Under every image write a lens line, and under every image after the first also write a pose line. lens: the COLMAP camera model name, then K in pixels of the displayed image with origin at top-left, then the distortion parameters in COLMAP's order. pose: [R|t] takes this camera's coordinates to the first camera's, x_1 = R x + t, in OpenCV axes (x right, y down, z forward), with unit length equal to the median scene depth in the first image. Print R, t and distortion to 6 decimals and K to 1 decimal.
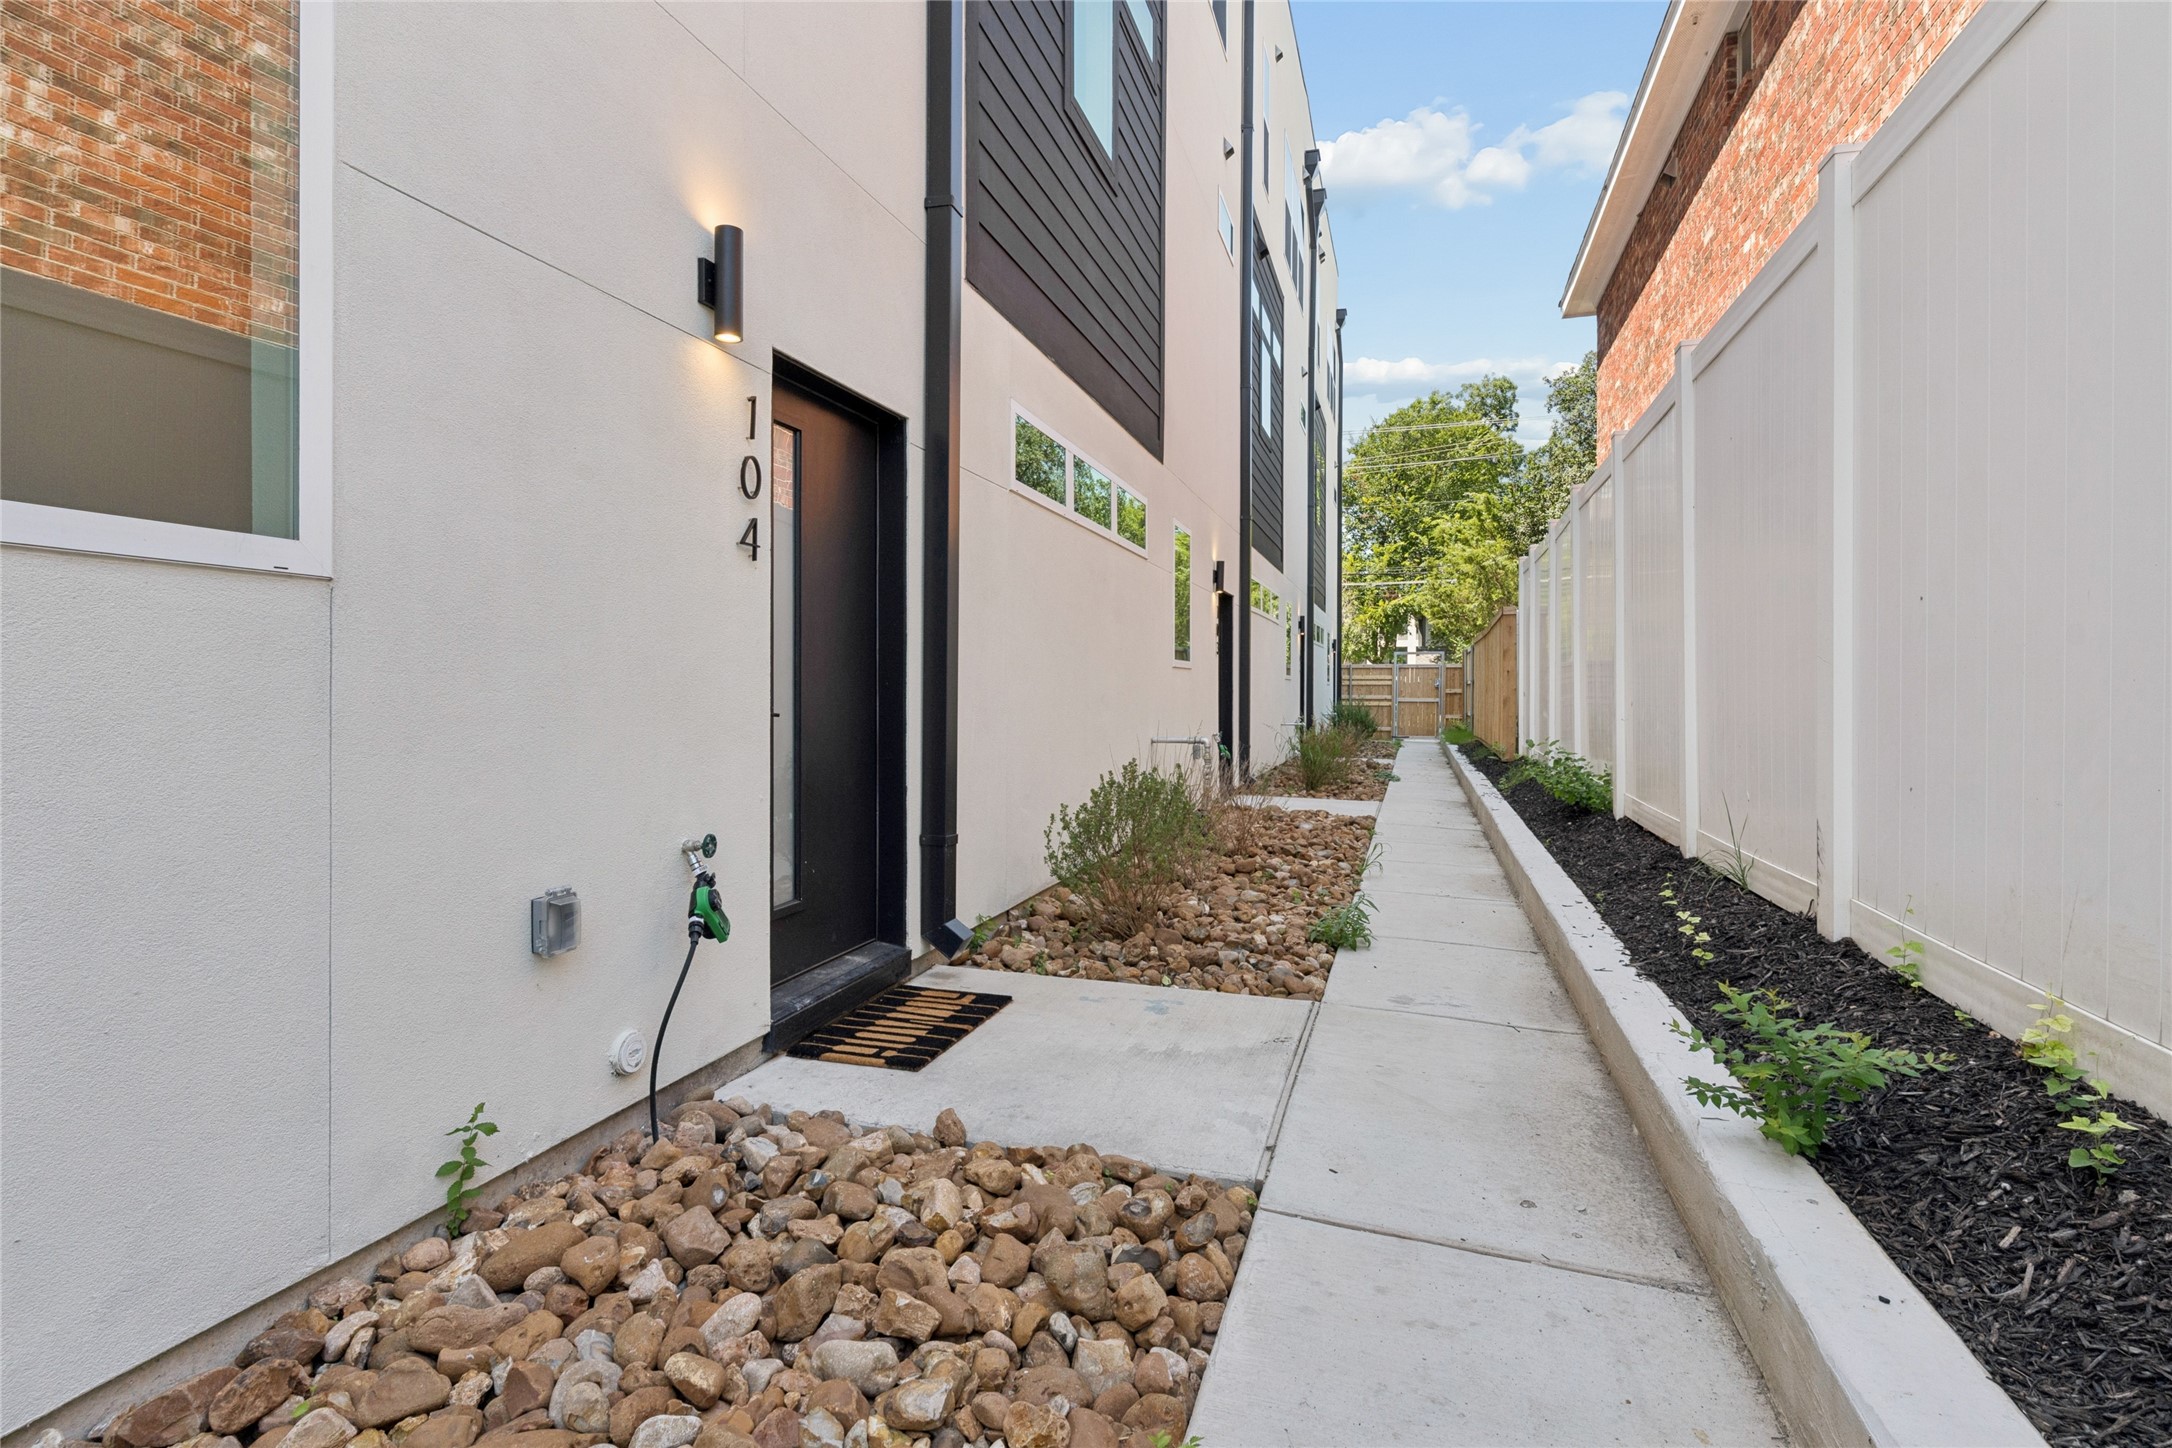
lens RADIAL K [[1018.8, 0, 1080.0], [0, 1018.8, 773.4], [0, 0, 1]] dist [0.000579, -0.000541]
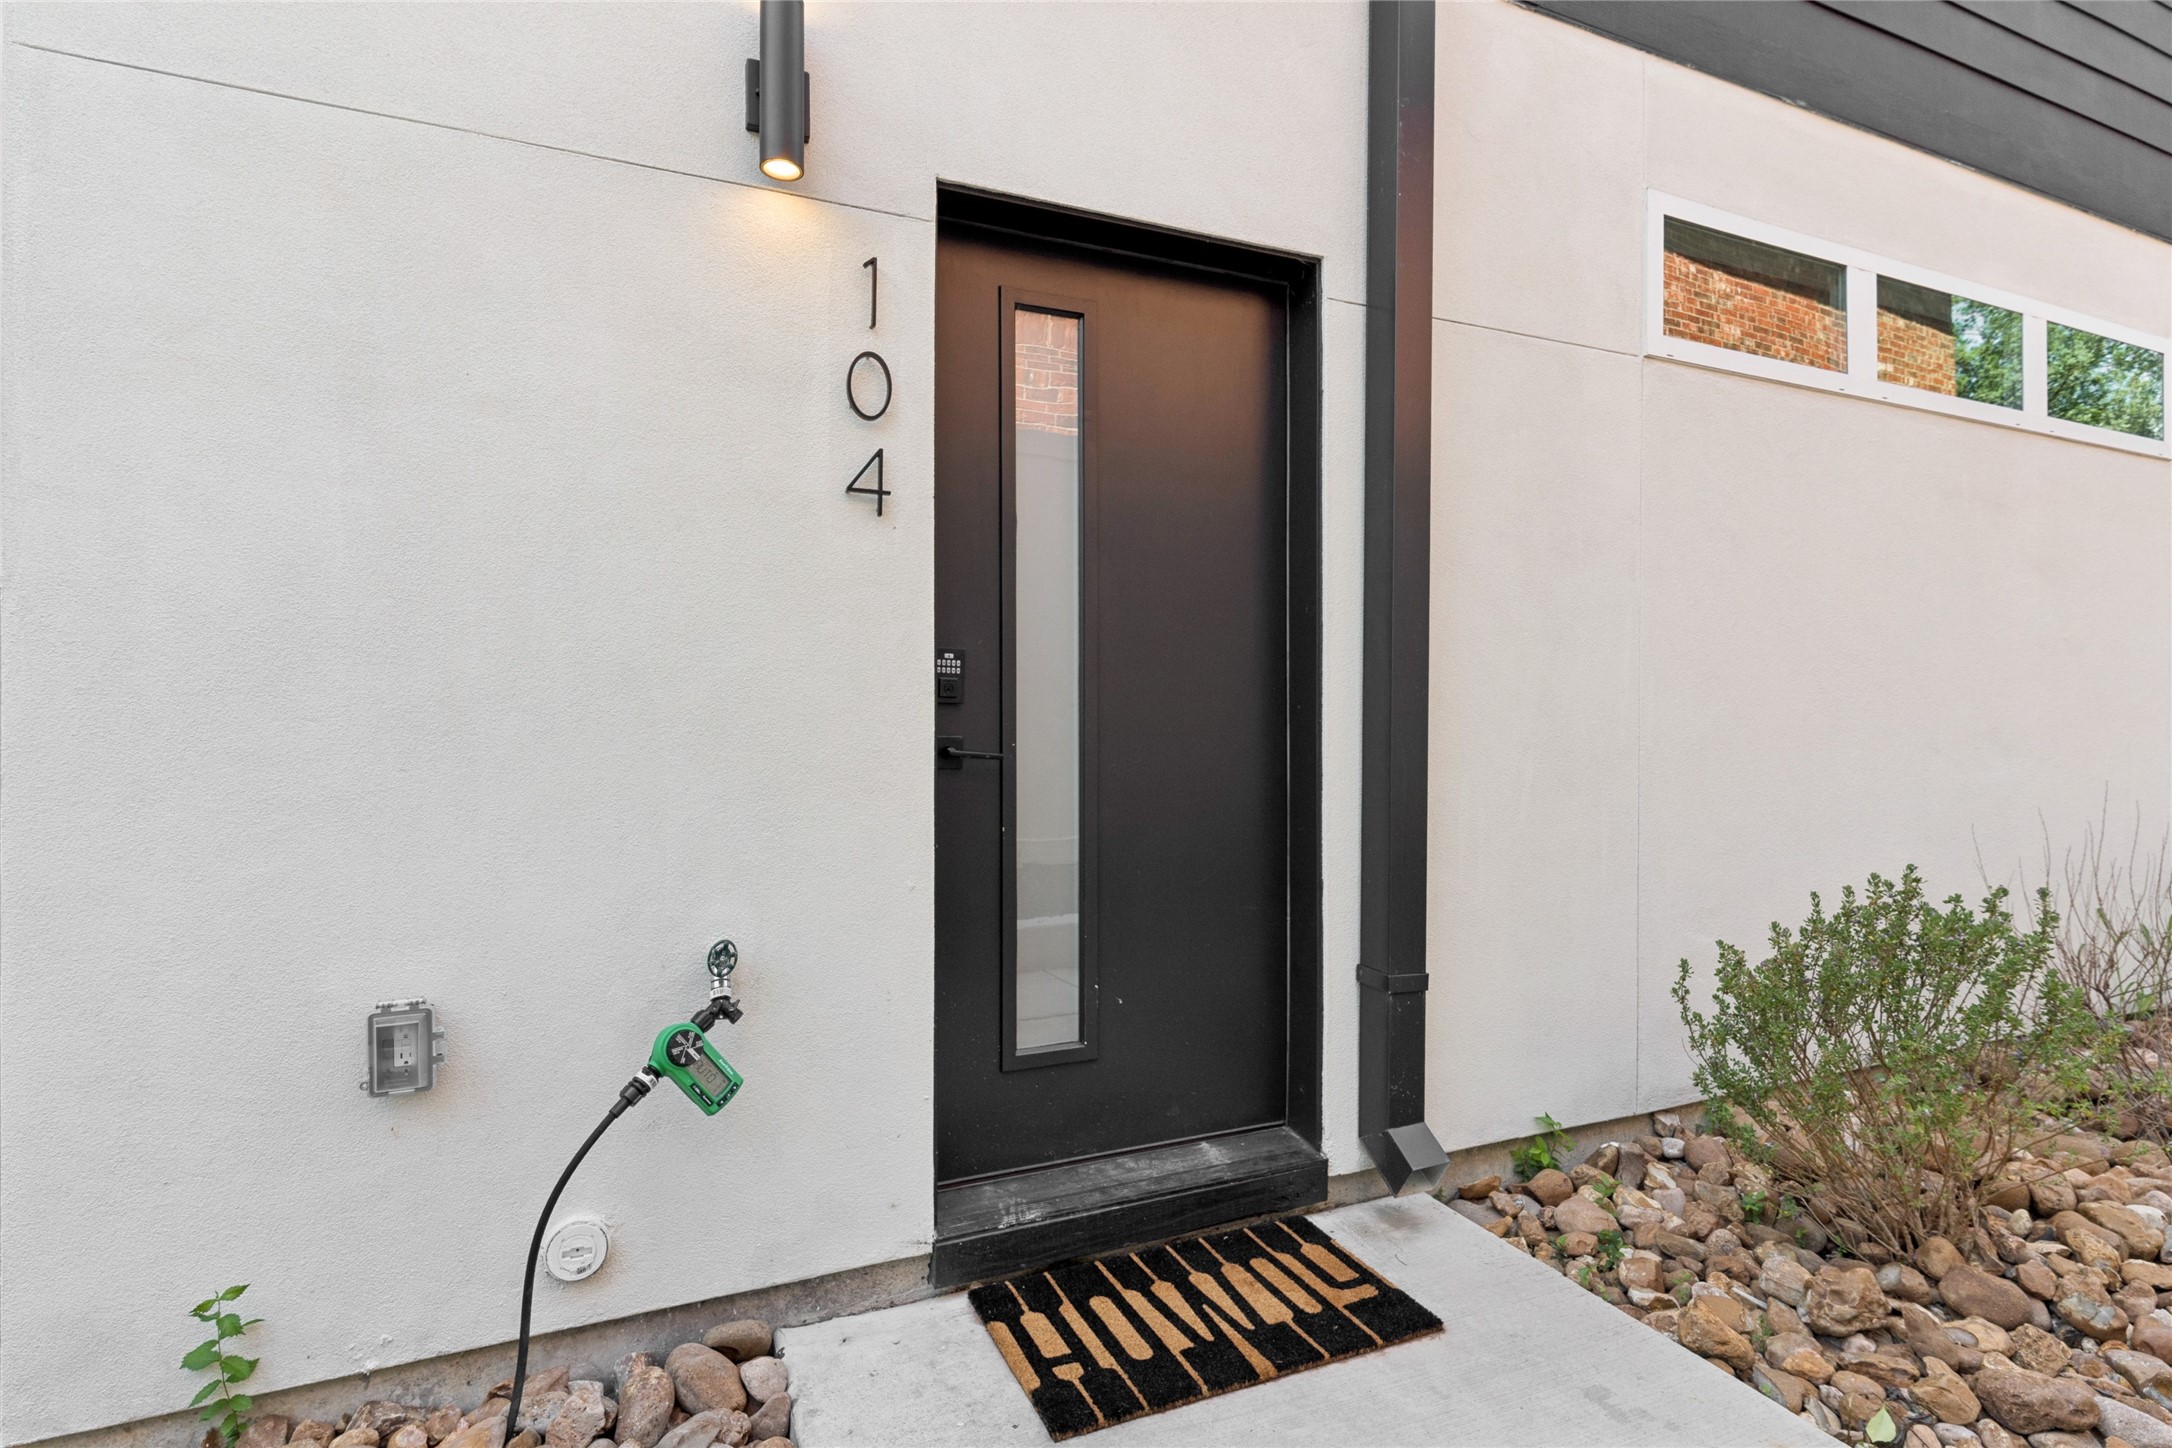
lens RADIAL K [[1018.8, 0, 1080.0], [0, 1018.8, 773.4], [0, 0, 1]] dist [0.000579, -0.000541]
pose [[0.655424, 0.021868, -0.754945, 0.217264], [-0.053294, 0.998428, -0.017347, -0.037763], [0.753379, 0.051604, 0.655559, 0.598134]]
